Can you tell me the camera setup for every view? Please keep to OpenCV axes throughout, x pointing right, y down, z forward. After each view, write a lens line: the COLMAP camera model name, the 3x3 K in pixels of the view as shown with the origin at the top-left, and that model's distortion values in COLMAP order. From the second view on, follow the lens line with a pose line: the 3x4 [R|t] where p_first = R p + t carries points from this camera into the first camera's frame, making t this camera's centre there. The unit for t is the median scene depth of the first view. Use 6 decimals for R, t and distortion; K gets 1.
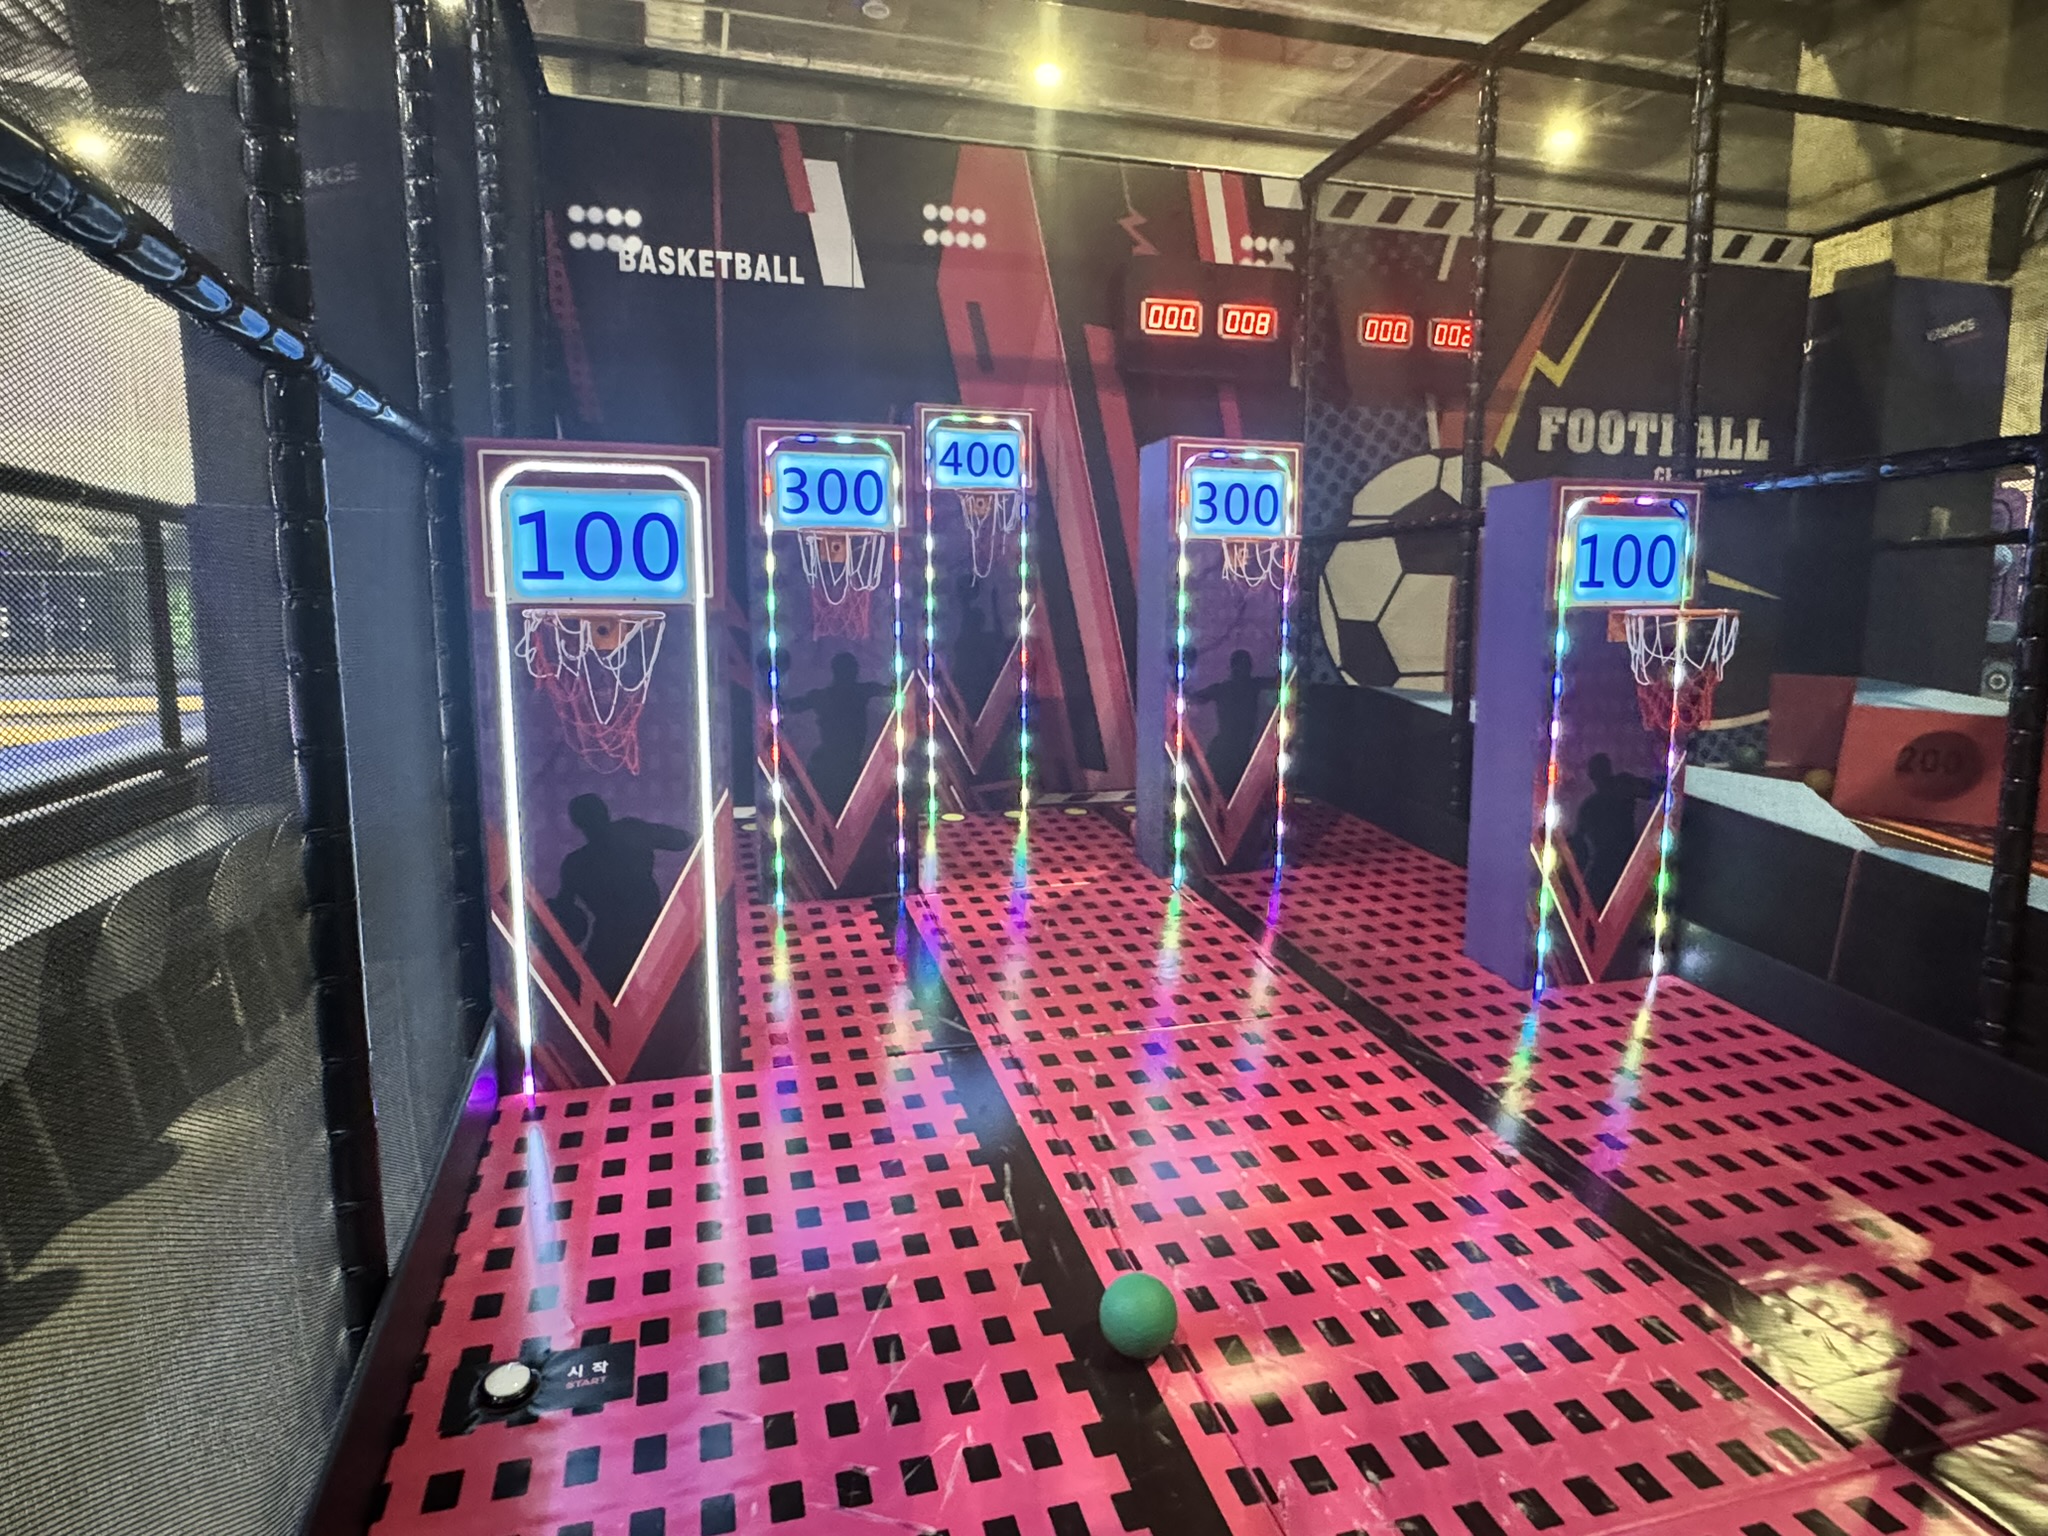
lens RADIAL K [[1175.7, 0, 1027.2], [0, 1175.7, 773.0], [0, 0, 1]] dist [-0.007692, 0.001915]
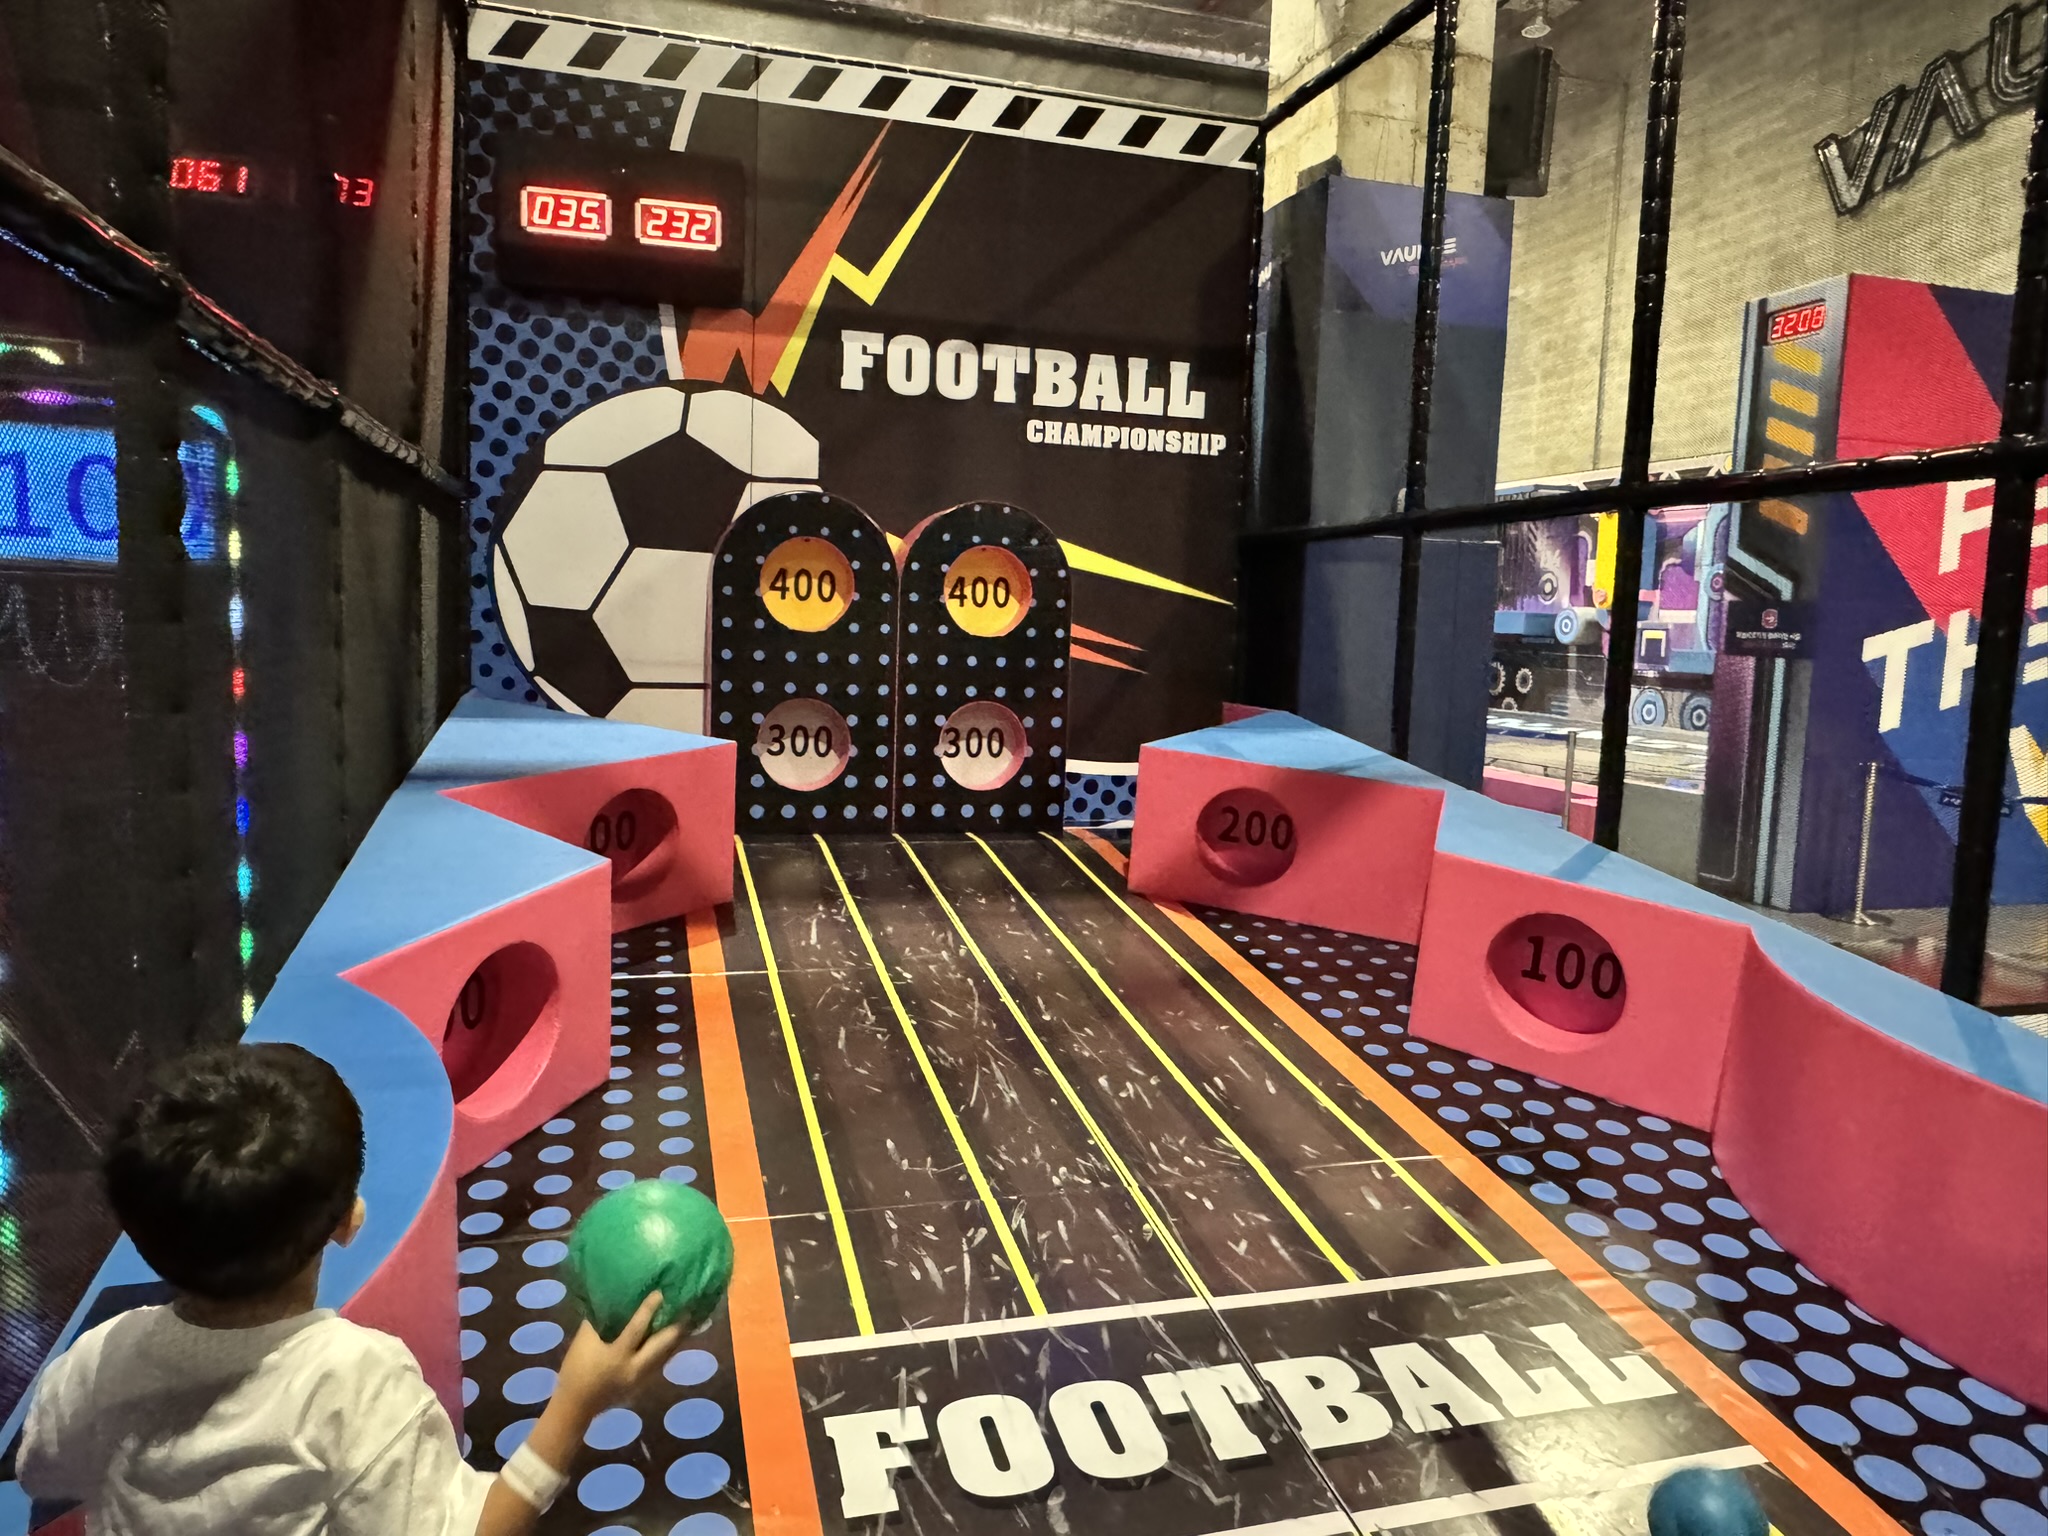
lens RADIAL K [[1351.8, 0, 1021.5], [0, 1351.8, 762.7], [0, 0, 1]] dist [-0.008858, 0.000616]
pose [[0.999291, 0.035991, 0.011030, 0.563420], [-0.035689, 0.999012, -0.026497, -0.021811], [-0.011973, 0.026085, 0.999588, 0.159276]]
